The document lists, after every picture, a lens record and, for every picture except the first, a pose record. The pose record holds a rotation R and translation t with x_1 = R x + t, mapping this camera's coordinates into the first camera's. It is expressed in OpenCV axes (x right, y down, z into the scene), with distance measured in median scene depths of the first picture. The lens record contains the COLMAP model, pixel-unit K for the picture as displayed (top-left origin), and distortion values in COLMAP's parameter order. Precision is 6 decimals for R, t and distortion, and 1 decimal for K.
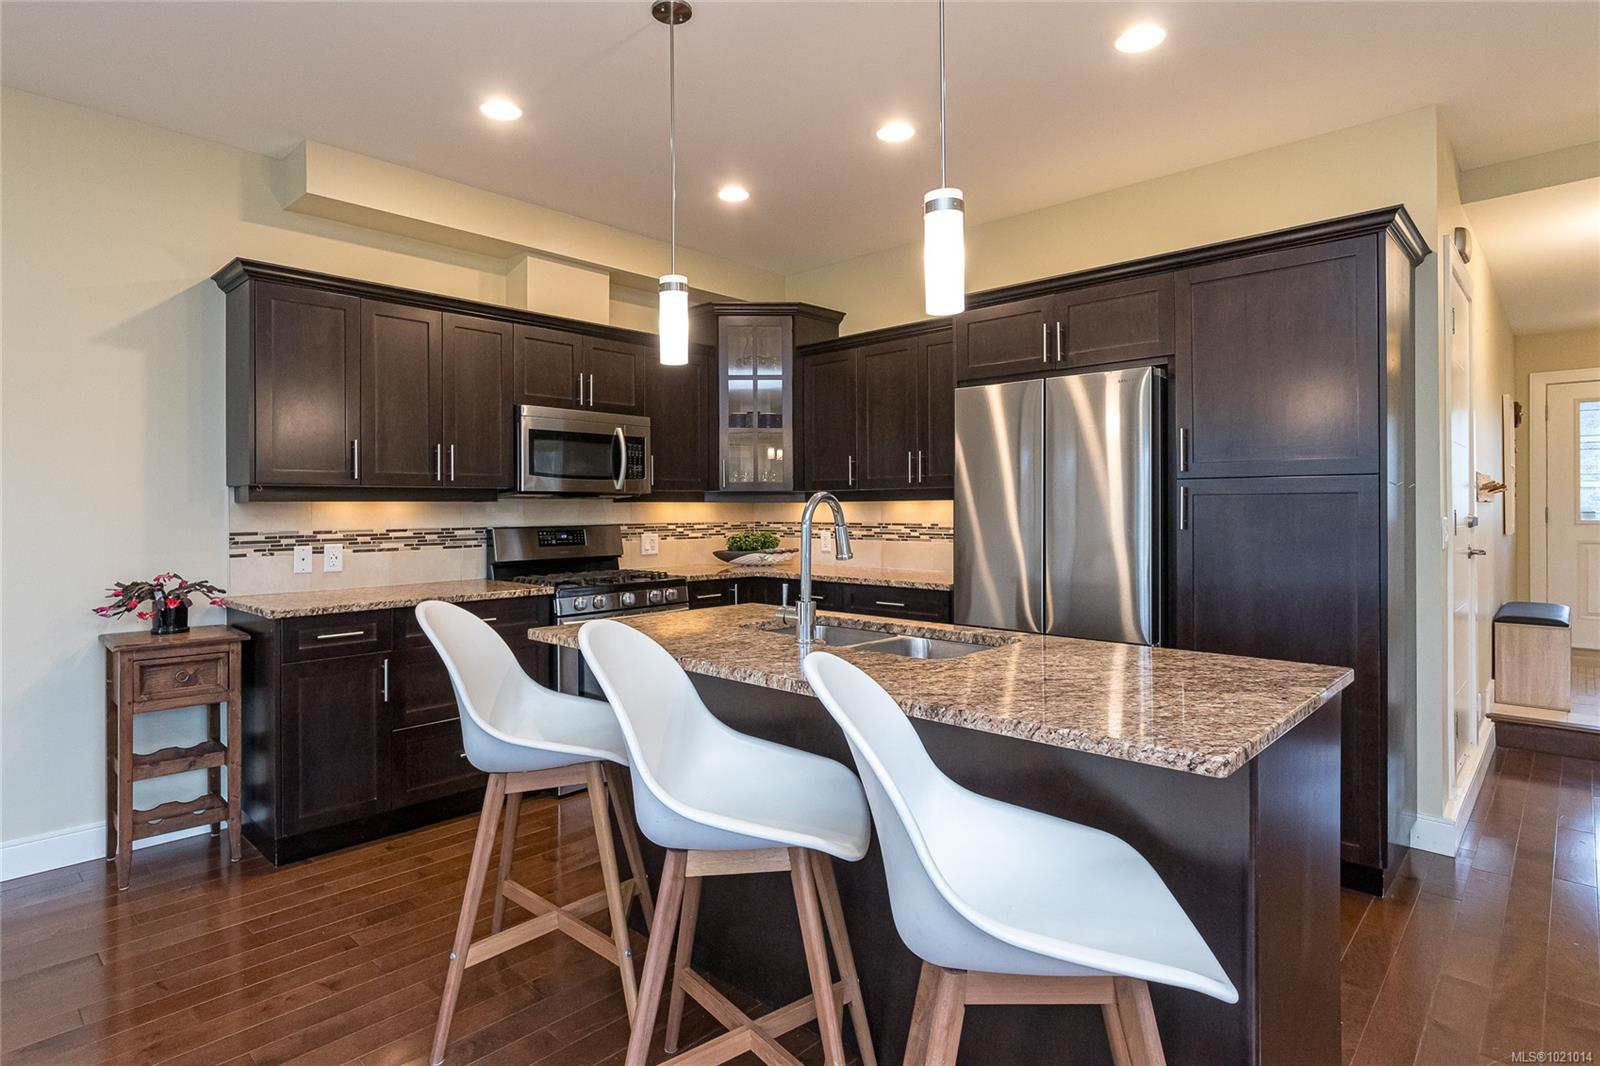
lens RADIAL K [[801.9, 0, 802.1], [0, 801.9, 507.1], [0, 0, 1]] dist [0.021723, -0.000005]
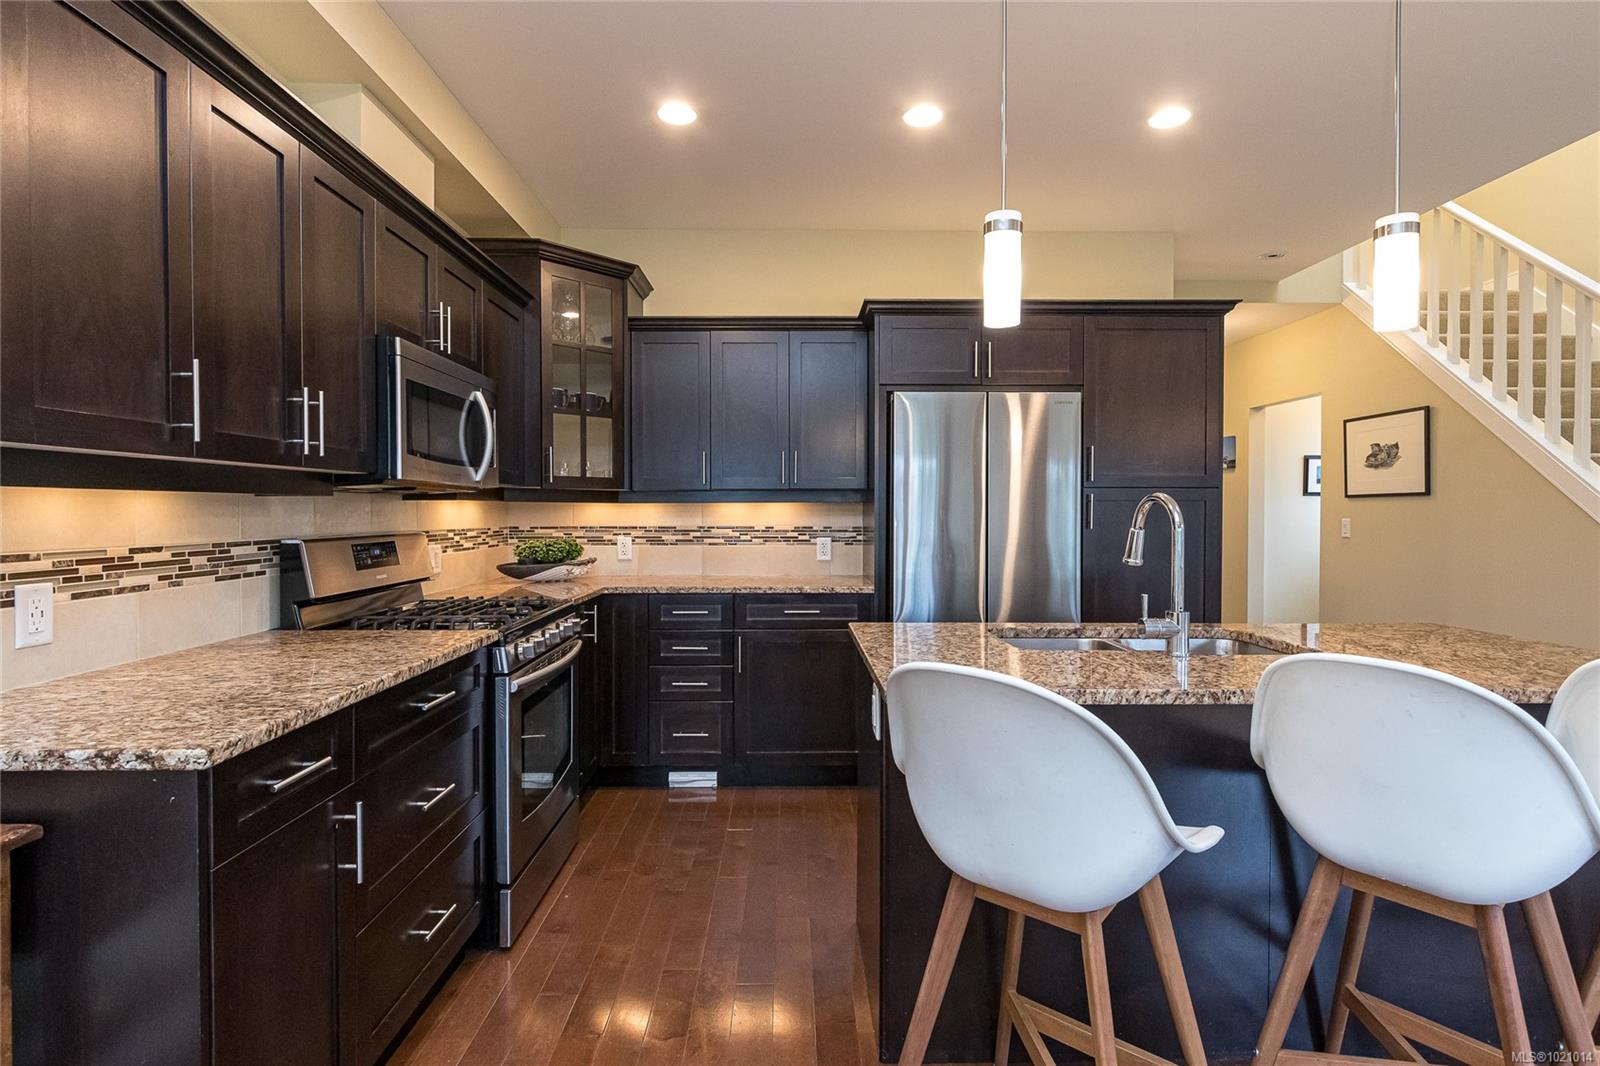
lens RADIAL K [[751.5, 0, 779.7], [0, 751.5, 519.6], [0, 0, 1]] dist [-0.003575, -0.001120]
pose [[0.725484, -0.003919, 0.688228, -0.497734], [-0.003573, 0.999949, 0.009460, 0.004293], [-0.688230, -0.009322, 0.725433, 0.366390]]
